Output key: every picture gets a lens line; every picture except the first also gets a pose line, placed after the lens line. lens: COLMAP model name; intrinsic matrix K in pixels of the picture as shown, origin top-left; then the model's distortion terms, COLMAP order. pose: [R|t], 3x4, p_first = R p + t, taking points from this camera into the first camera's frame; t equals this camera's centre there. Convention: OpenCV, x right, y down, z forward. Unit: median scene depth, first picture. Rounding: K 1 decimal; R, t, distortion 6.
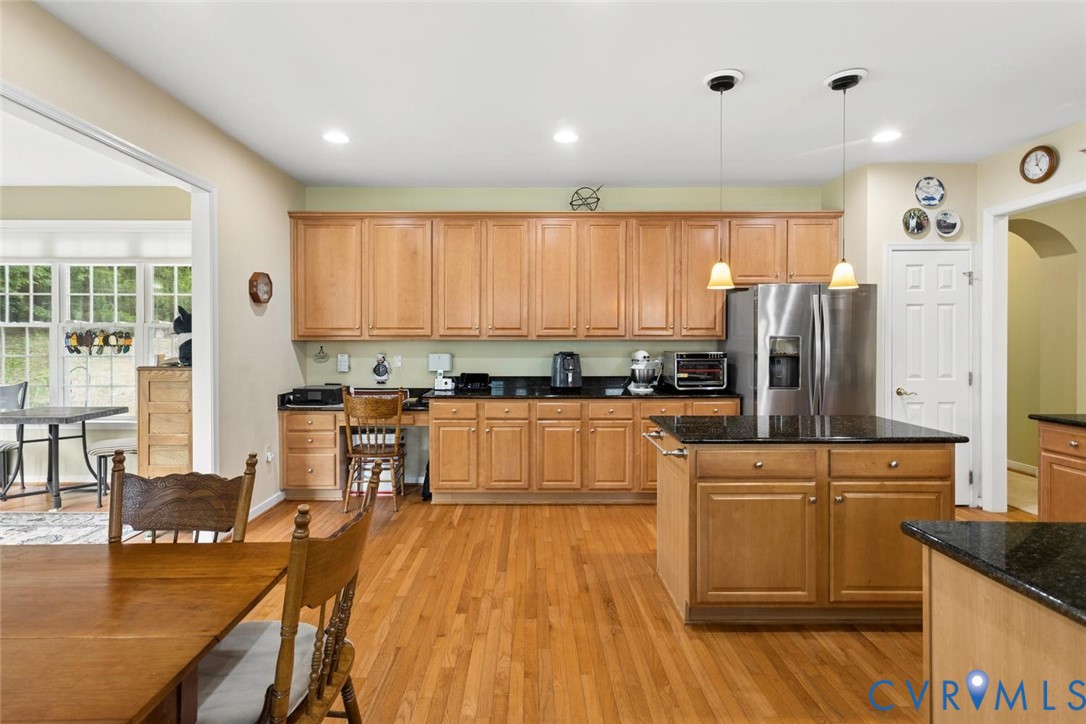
lens RADIAL K [[519.2, 0, 534.0], [0, 519.2, 340.6], [0, 0, 1]] dist [0.000698, 0.000744]
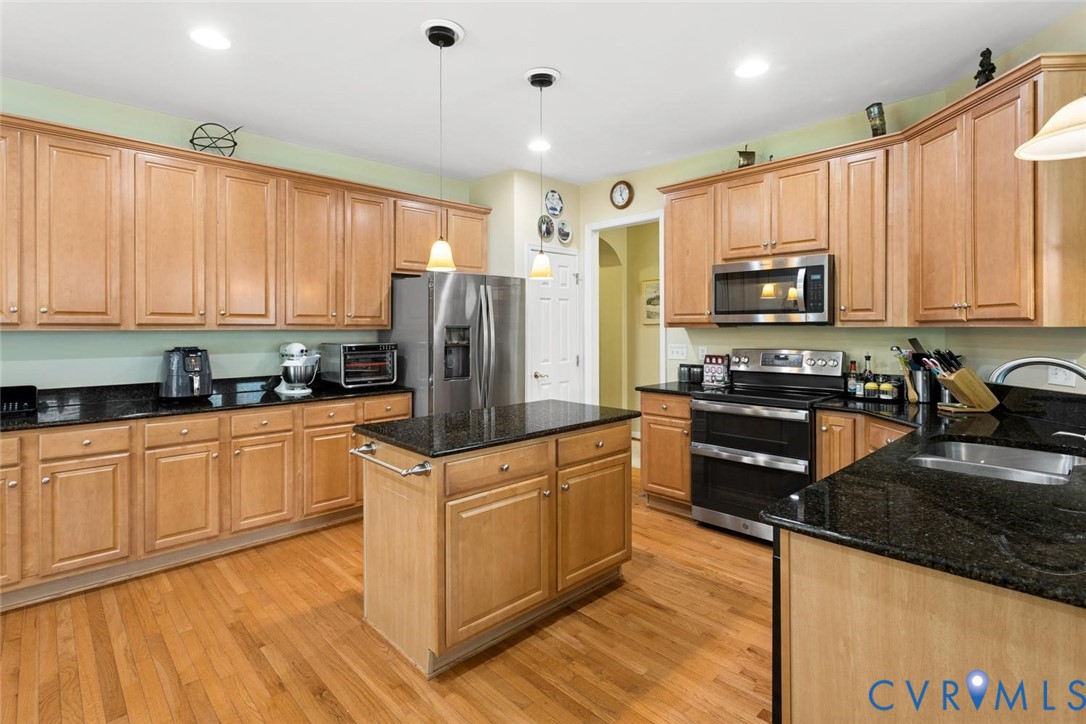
lens RADIAL K [[519.2, 0, 518.9], [0, 519.2, 331.4], [0, 0, 1]] dist [0.000698, 0.000744]
pose [[0.739721, -0.005108, 0.672894, -0.087686], [0.005158, 0.999985, 0.001921, 0.001129], [-0.672893, 0.002050, 0.739737, 0.180092]]
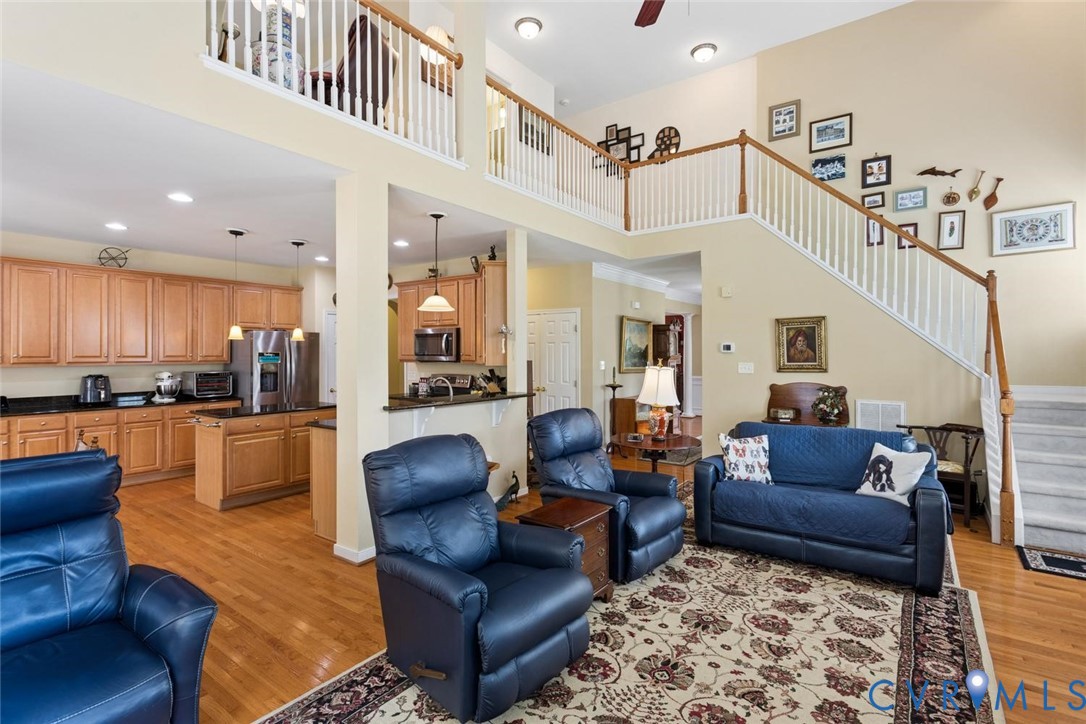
lens RADIAL K [[519.2, 0, 533.4], [0, 519.2, 353.4], [0, 0, 1]] dist [0.000698, 0.000744]
pose [[0.603305, -0.002011, 0.797508, -0.335044], [0.003061, 0.999995, 0.000206, -0.030402], [-0.797505, 0.002317, 0.603308, -0.682477]]
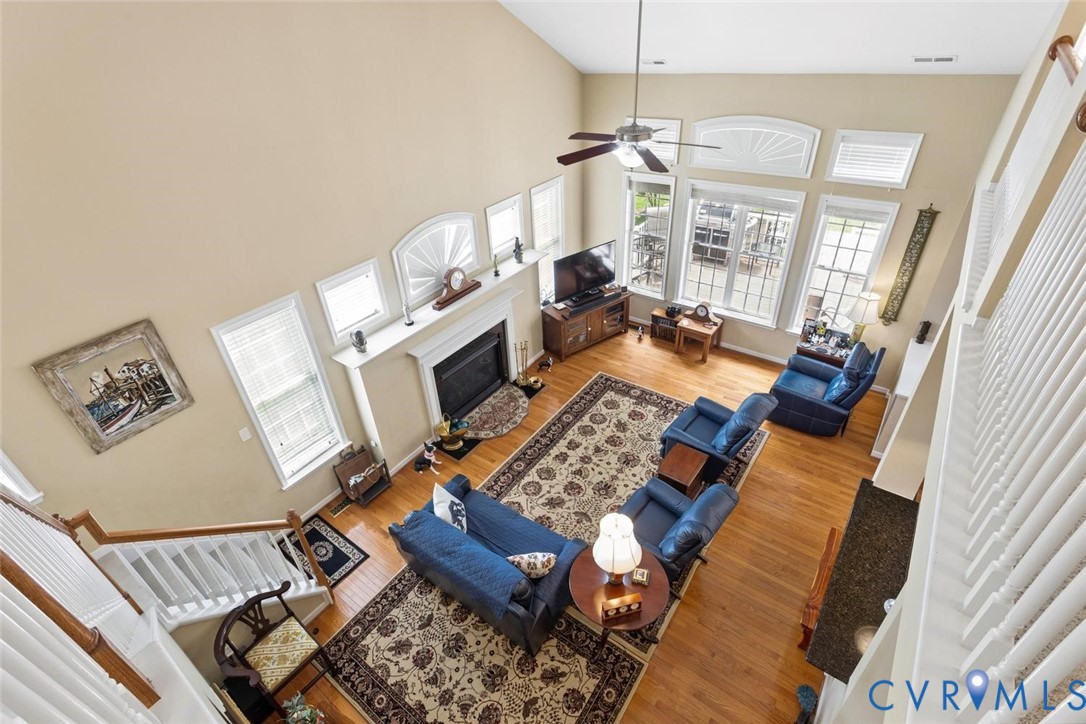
lens RADIAL K [[519.2, 0, 527.3], [0, 519.2, 358.4], [0, 0, 1]] dist [0.000698, 0.000744]
pose [[-0.608483, 0.475254, -0.635517, 1.178384], [0.061169, 0.826543, 0.559541, -0.746835], [0.791206, 0.301597, -0.532007, 0.014596]]
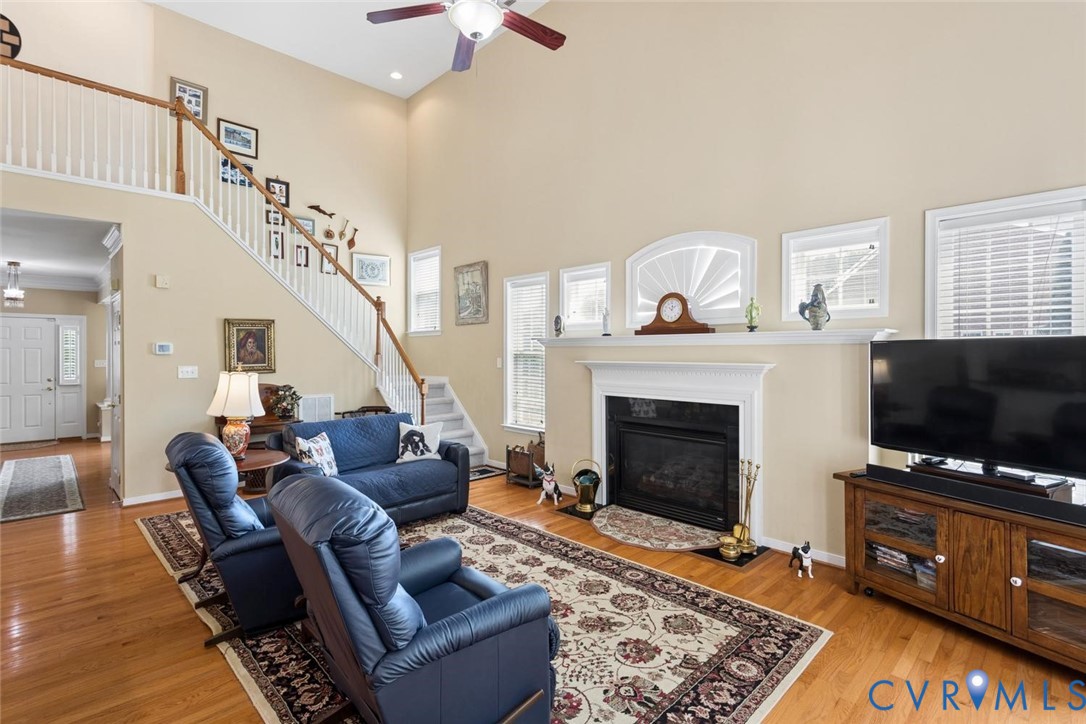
lens RADIAL K [[519.2, 0, 534.4], [0, 519.2, 358.7], [0, 0, 1]] dist [0.000698, 0.000744]
pose [[-0.692318, -0.007768, 0.721551, -0.330858], [0.002913, 0.999904, 0.013559, -0.034701], [-0.721587, 0.011489, -0.692229, -0.005203]]
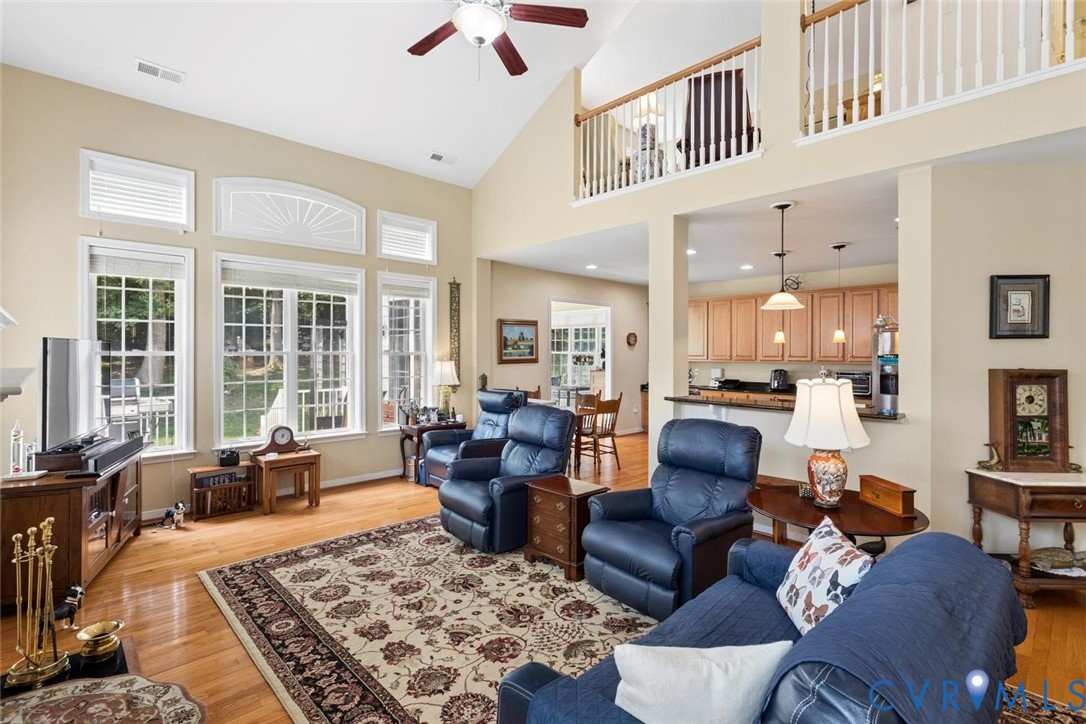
lens RADIAL K [[519.2, 0, 528.5], [0, 519.2, 352.4], [0, 0, 1]] dist [0.000698, 0.000744]
pose [[0.675079, 0.002638, -0.737740, 0.869235], [-0.005763, 0.999982, -0.001698, -0.031254], [0.737723, 0.005398, 0.675082, -0.917009]]
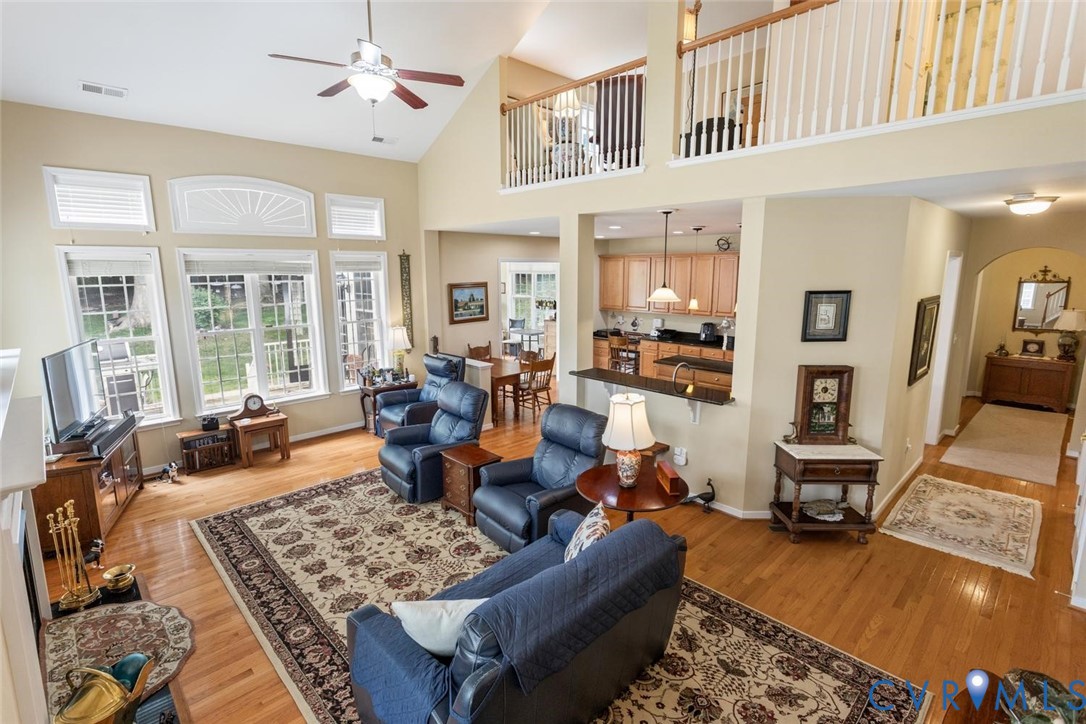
lens RADIAL K [[517.1, 0, 530.9], [0, 517.1, 358.3], [0, 0, 1]] dist [-0.003448, 0.003238]
pose [[0.681521, 0.124404, -0.721147, 1.134566], [0.002882, 0.984981, 0.172641, -0.204718], [0.731793, -0.119737, 0.670926, -0.906959]]
